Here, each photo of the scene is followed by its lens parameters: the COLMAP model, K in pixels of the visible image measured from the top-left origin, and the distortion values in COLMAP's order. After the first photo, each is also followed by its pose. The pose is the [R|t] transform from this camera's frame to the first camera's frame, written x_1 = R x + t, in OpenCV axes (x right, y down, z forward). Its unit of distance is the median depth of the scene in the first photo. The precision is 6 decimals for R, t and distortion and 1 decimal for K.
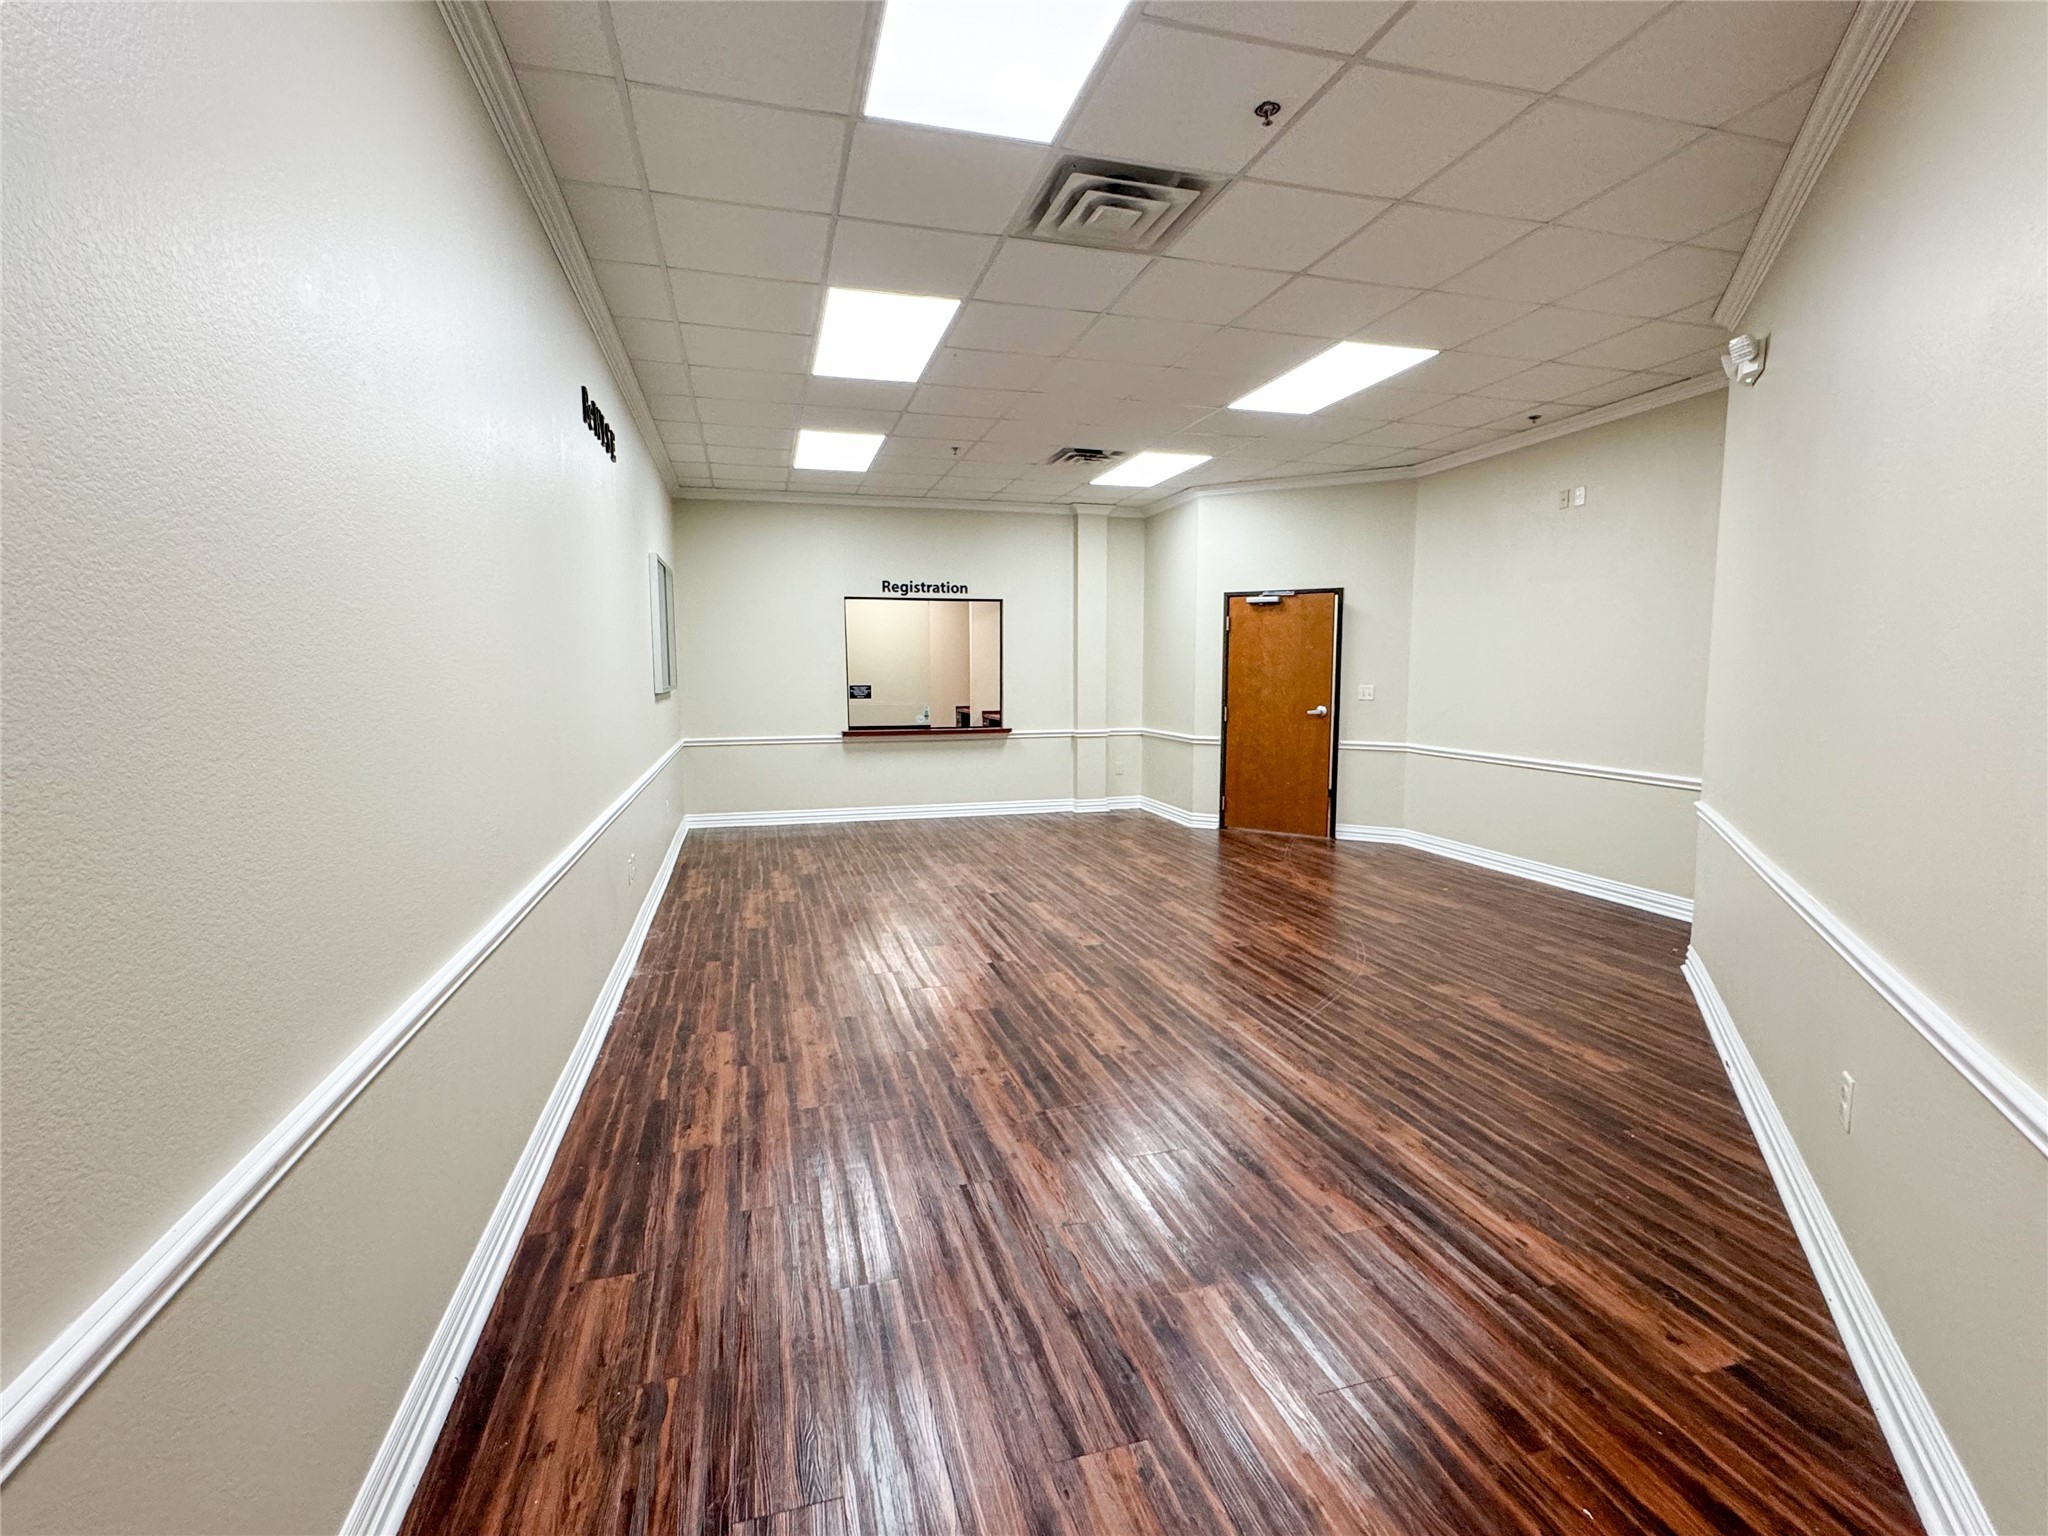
lens RADIAL K [[959.0, 0, 1025.7], [0, 959.0, 769.8], [0, 0, 1]] dist [0.005175, 0.000483]
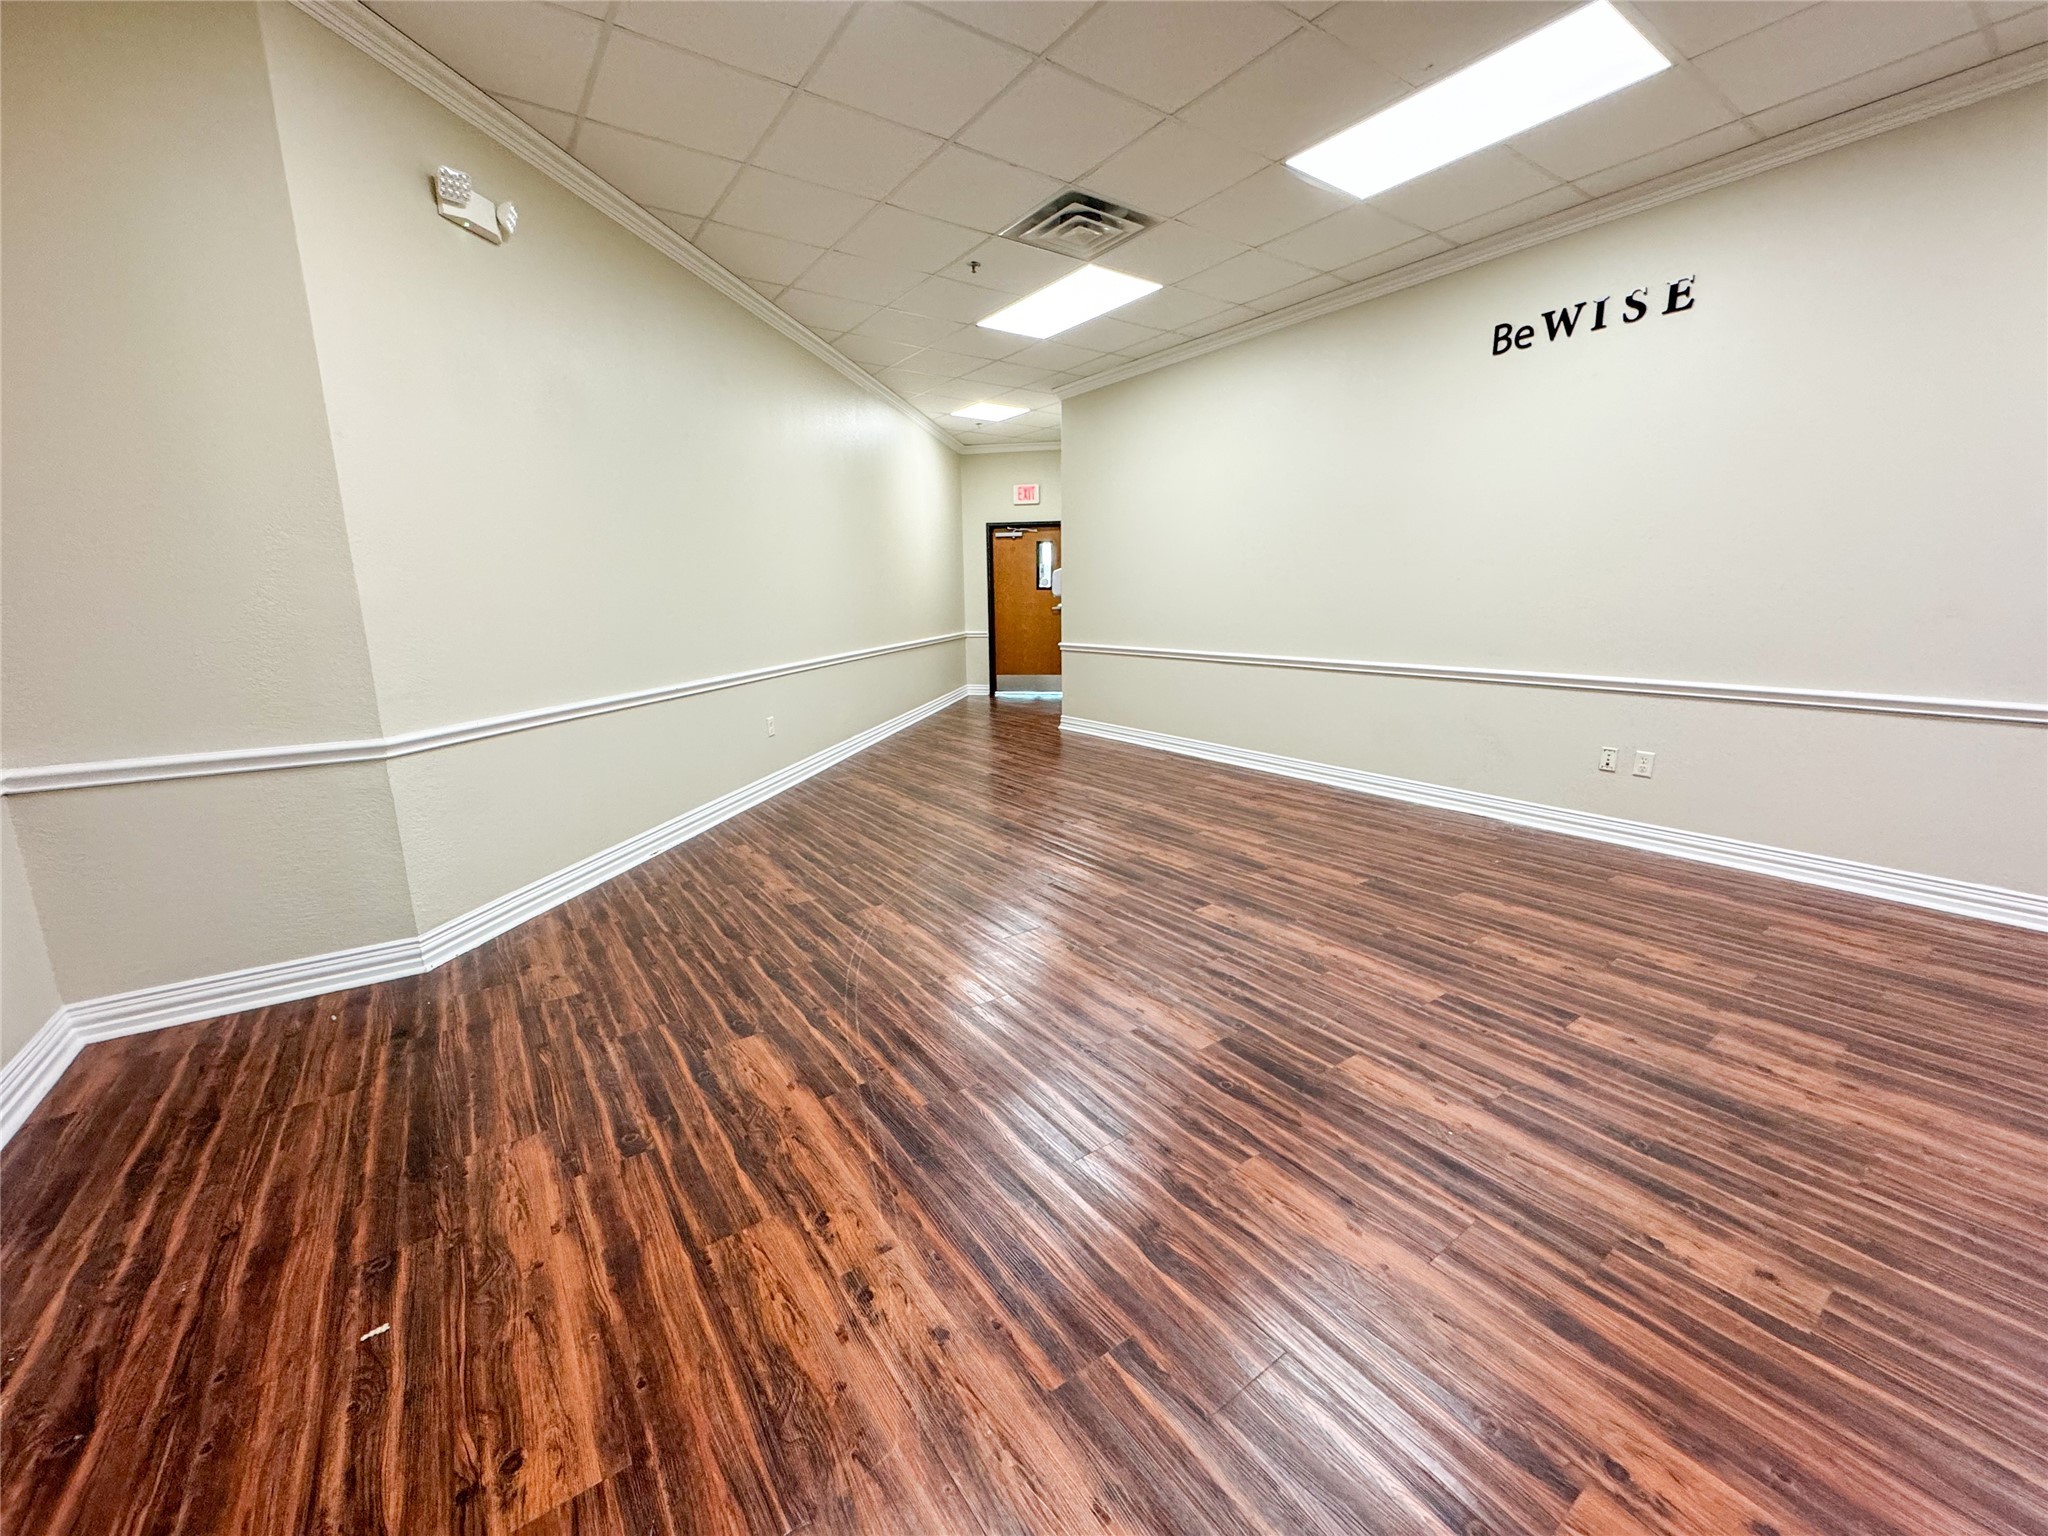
lens RADIAL K [[815.3, 0, 1026.8], [0, 815.3, 765.4], [0, 0, 1]] dist [-0.002300, 0.000375]
pose [[-0.945514, 0.076861, -0.316380, 0.439339], [-0.023174, 0.953383, 0.300871, -0.132512], [0.324756, 0.291809, -0.899656, 1.642243]]
